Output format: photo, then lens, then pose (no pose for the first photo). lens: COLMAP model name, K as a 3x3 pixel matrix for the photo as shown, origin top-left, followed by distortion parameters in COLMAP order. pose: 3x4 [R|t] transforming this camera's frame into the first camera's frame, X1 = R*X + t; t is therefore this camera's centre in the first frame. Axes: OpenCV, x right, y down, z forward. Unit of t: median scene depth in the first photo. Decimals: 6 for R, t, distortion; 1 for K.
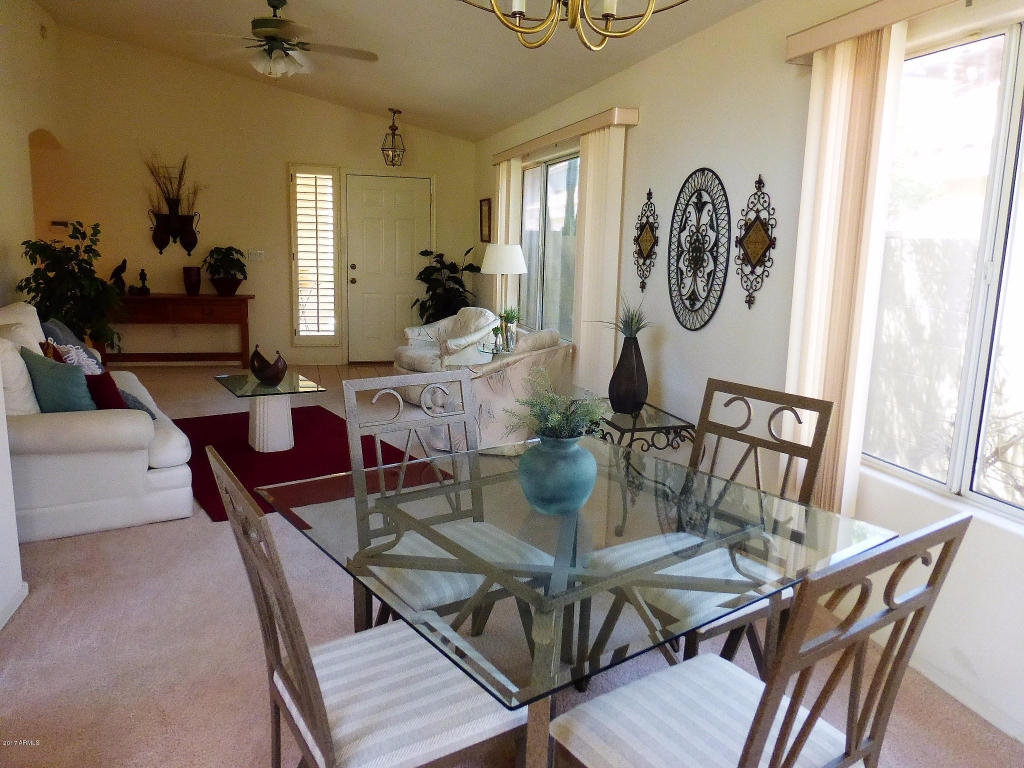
lens RADIAL K [[774.5, 0, 486.9], [0, 774.5, 383.4], [0, 0, 1]] dist [0.040037, 0.001071]
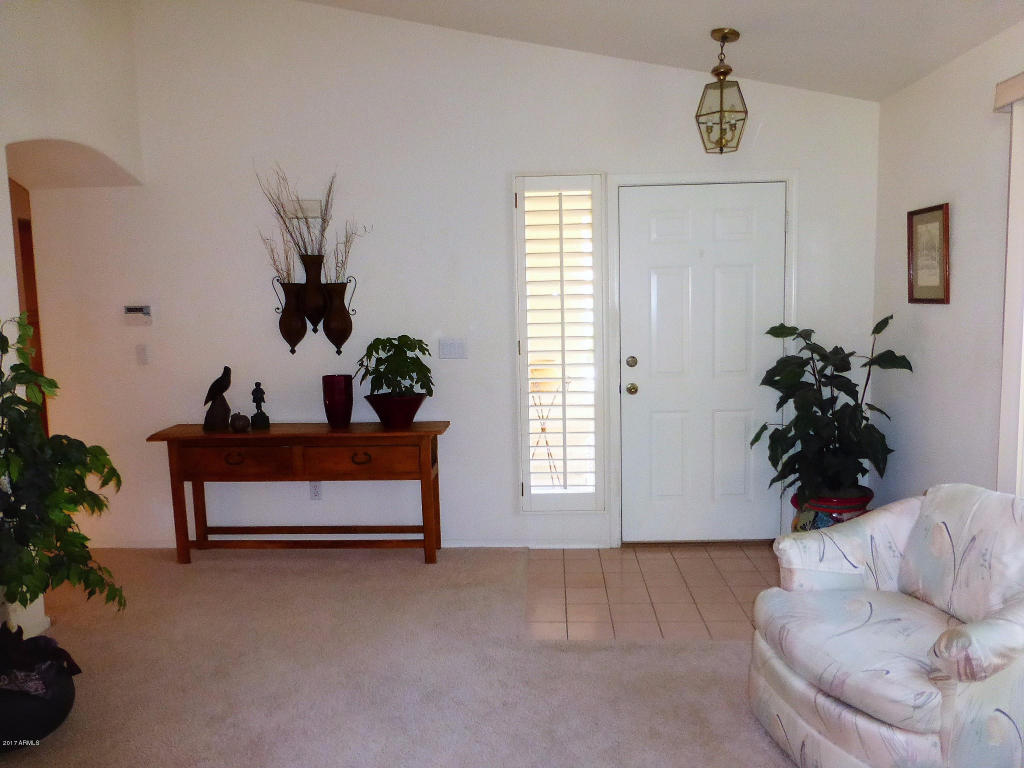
lens RADIAL K [[743.3, 0, 512.0], [0, 743.3, 384.0], [0, 0, 1]] dist [-0.025975, 0.002573]
pose [[0.954984, -0.014965, -0.296281, -0.107709], [-0.005403, 0.997684, -0.067808, -0.107394], [0.296610, 0.066356, 0.952691, 0.535694]]
